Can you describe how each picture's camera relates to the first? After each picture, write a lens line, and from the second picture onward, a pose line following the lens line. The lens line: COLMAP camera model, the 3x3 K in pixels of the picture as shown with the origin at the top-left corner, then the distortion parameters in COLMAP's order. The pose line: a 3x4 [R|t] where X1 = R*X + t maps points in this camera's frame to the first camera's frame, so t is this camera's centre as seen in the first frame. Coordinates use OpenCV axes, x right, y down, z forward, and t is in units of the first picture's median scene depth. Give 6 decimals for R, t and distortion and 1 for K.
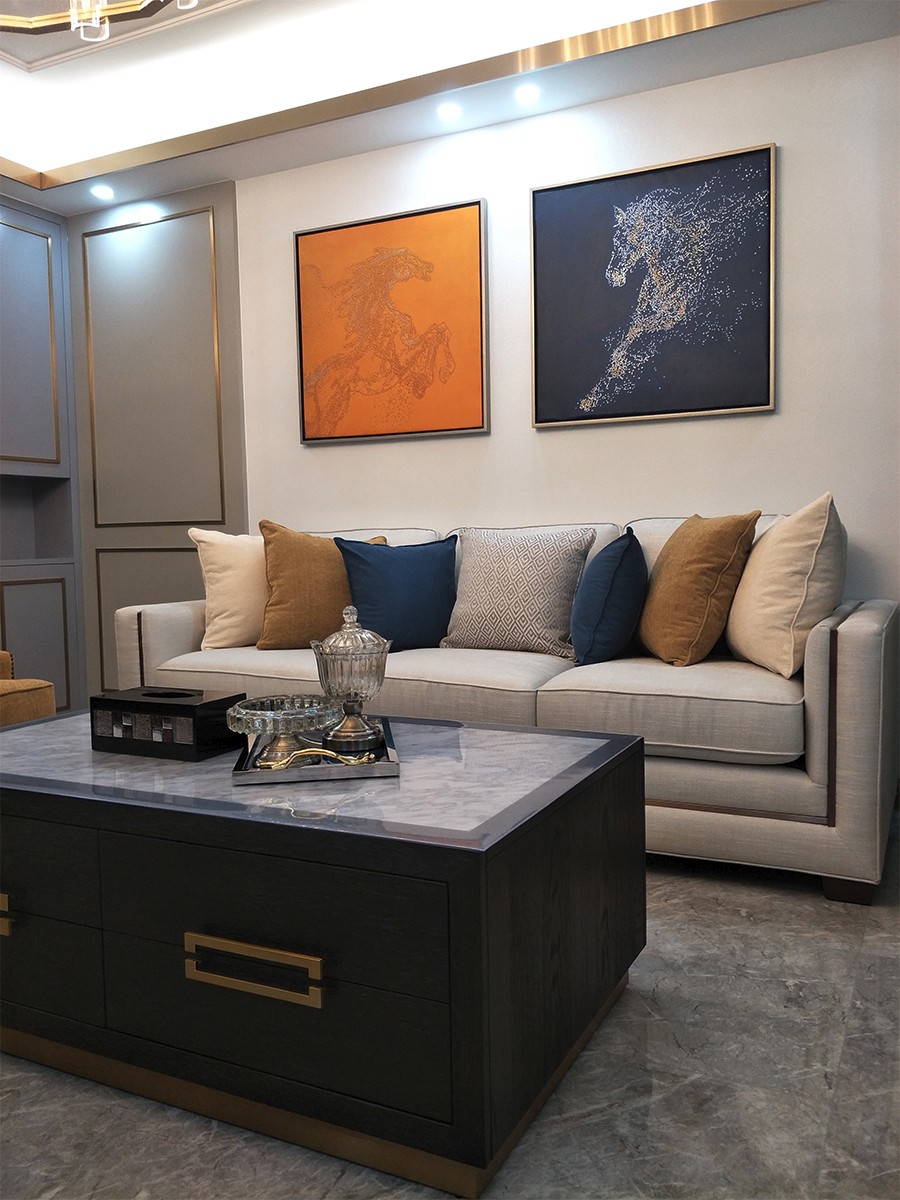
lens RADIAL K [[978.3, 0, 450.0], [0, 978.3, 584.9], [0, 0, 1]] dist [0.007618, -0.006194]
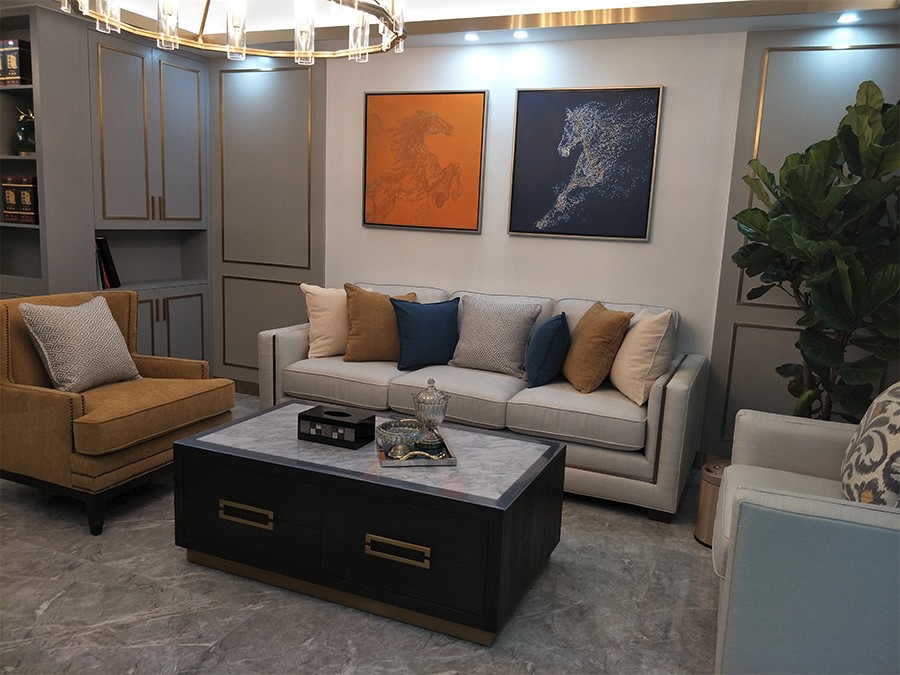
lens RADIAL K [[729.3, 0, 450.0], [0, 729.3, 337.5], [0, 0, 1]] dist [0.064963, -0.110529]
pose [[0.996574, 0.052879, 0.063589, -0.095740], [-0.060071, 0.991303, 0.117092, -0.142744], [-0.056844, -0.120510, 0.991083, -0.297654]]
